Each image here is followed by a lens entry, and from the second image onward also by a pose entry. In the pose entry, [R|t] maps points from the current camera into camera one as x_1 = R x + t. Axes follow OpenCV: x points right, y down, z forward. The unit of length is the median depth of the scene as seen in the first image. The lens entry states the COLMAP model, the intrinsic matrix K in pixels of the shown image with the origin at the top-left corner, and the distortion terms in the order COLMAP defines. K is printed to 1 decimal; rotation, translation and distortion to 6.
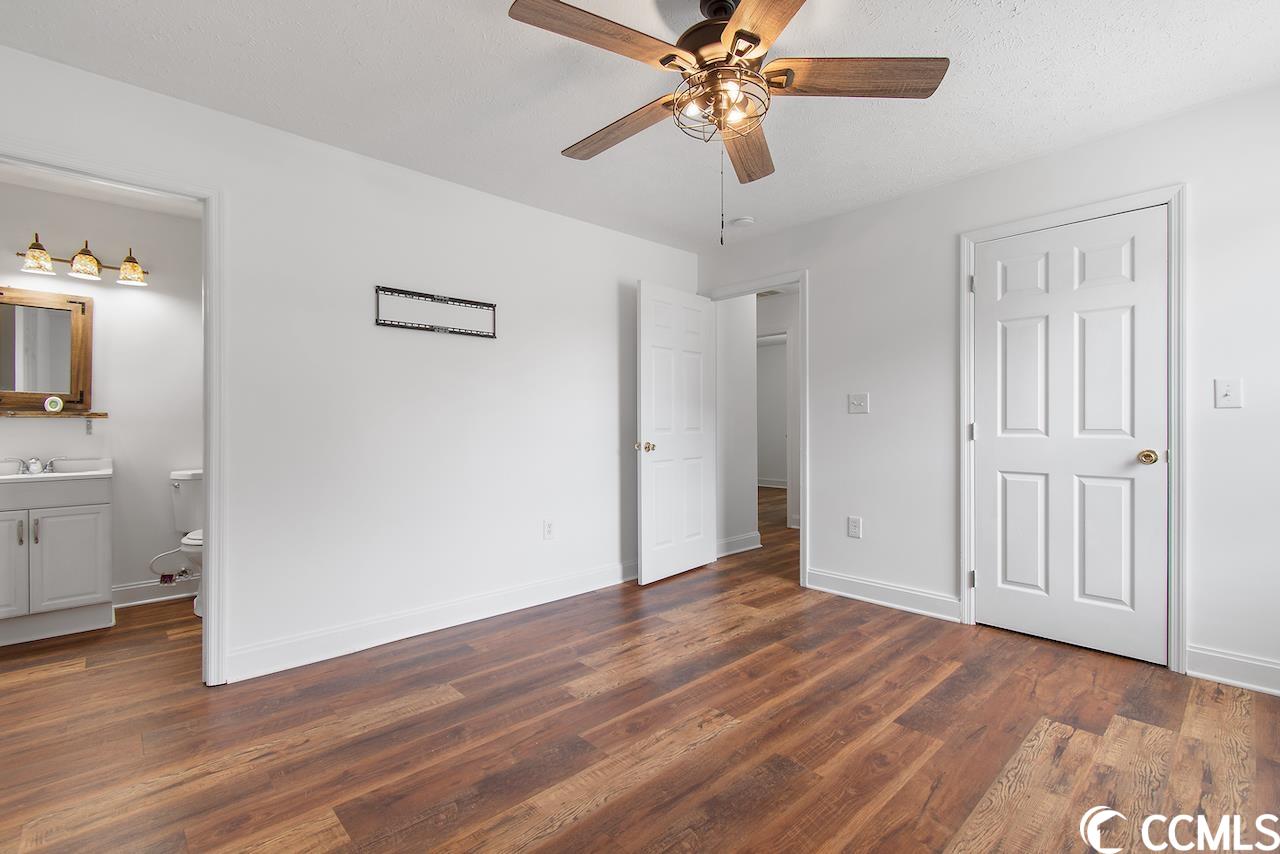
lens RADIAL K [[571.4, 0, 636.4], [0, 571.4, 425.9], [0, 0, 1]] dist [0.005127, -0.000503]
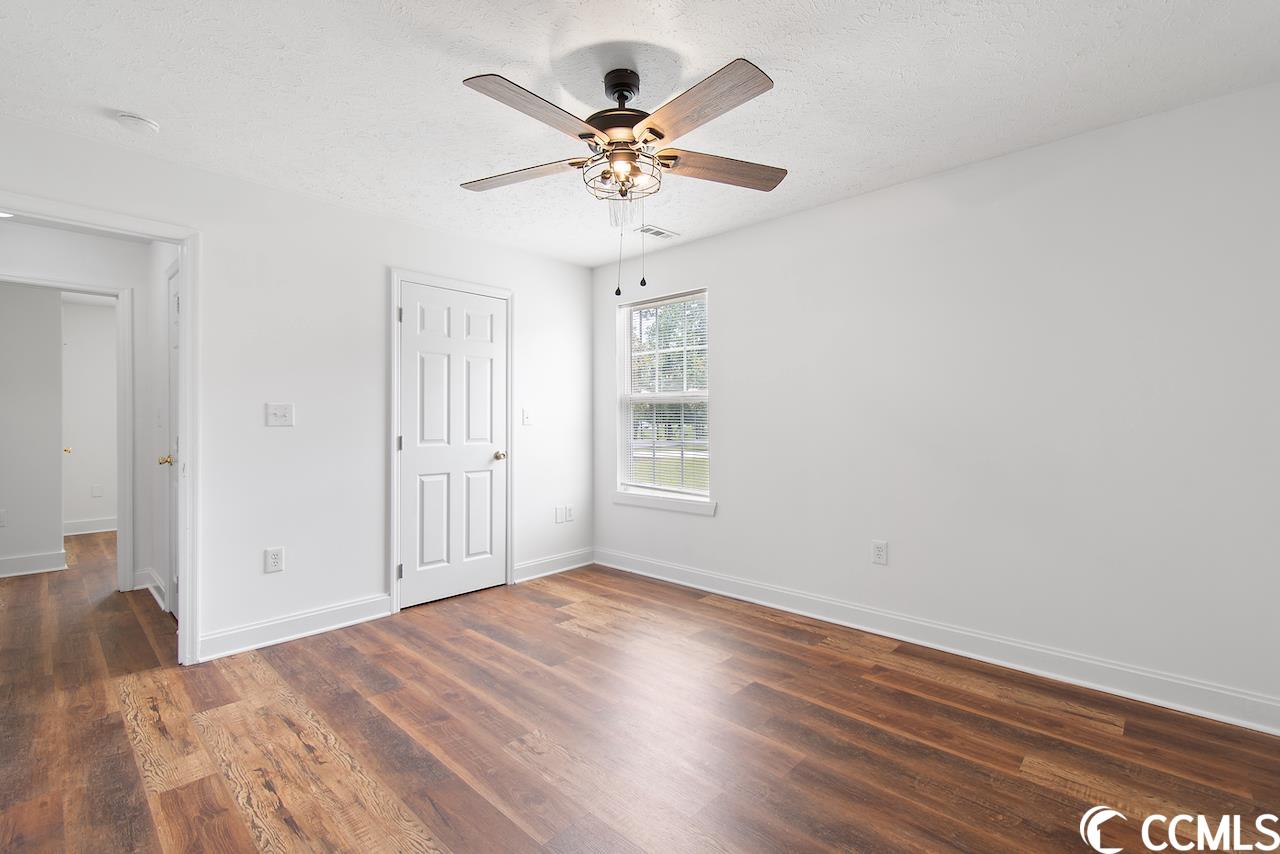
lens RADIAL K [[571.4, 0, 638.6], [0, 571.4, 421.9], [0, 0, 1]] dist [0.005127, -0.000503]
pose [[-0.073897, 0.004821, 0.997254, -0.739136], [0.007335, 0.999964, -0.004290, -0.029954], [-0.997239, 0.006998, -0.073929, 0.757856]]
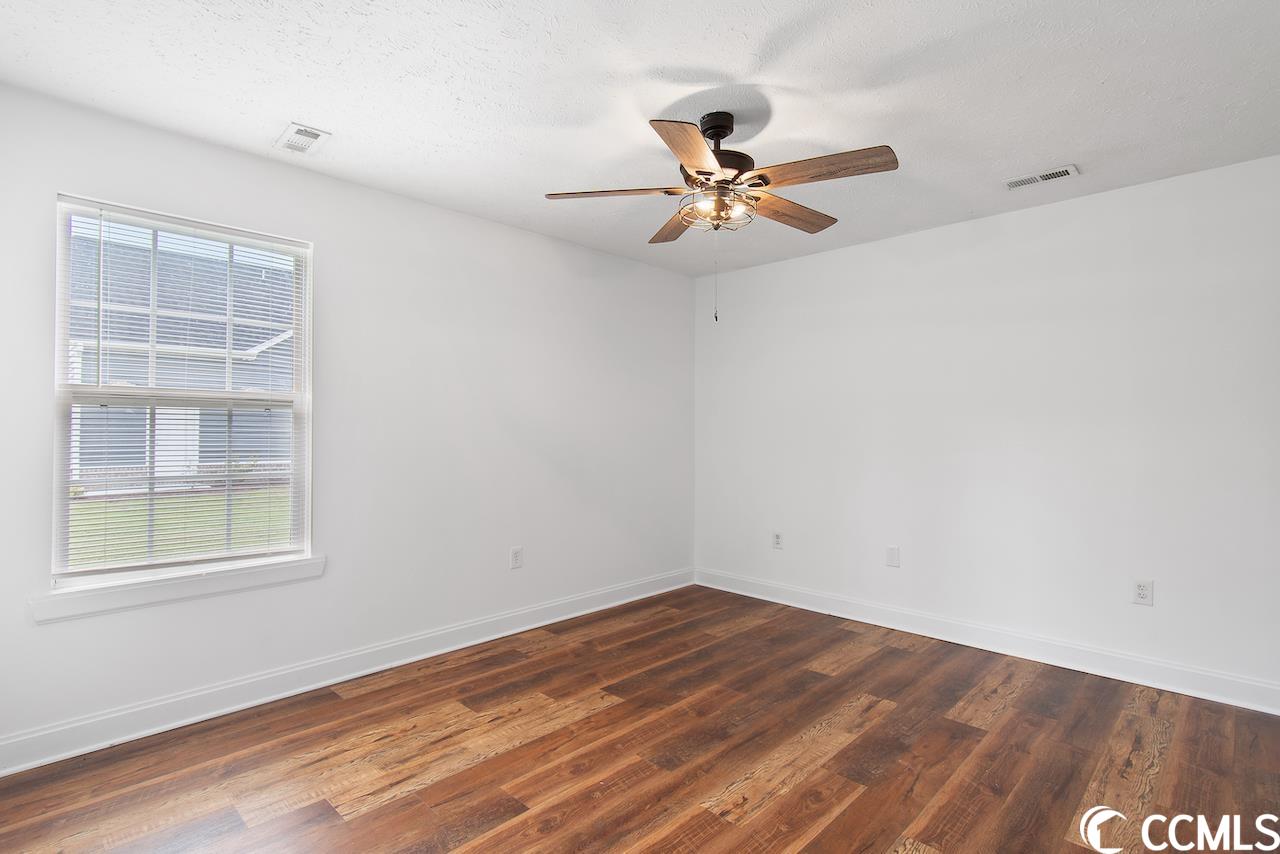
lens RADIAL K [[620.1, 0, 647.6], [0, 620.1, 422.7], [0, 0, 1]] dist [0.001151, -0.000628]
pose [[-0.997585, 0.001129, -0.069441, 0.282437], [0.001617, 0.999974, -0.006965, -0.060637], [0.069431, -0.007061, -0.997562, 1.671603]]
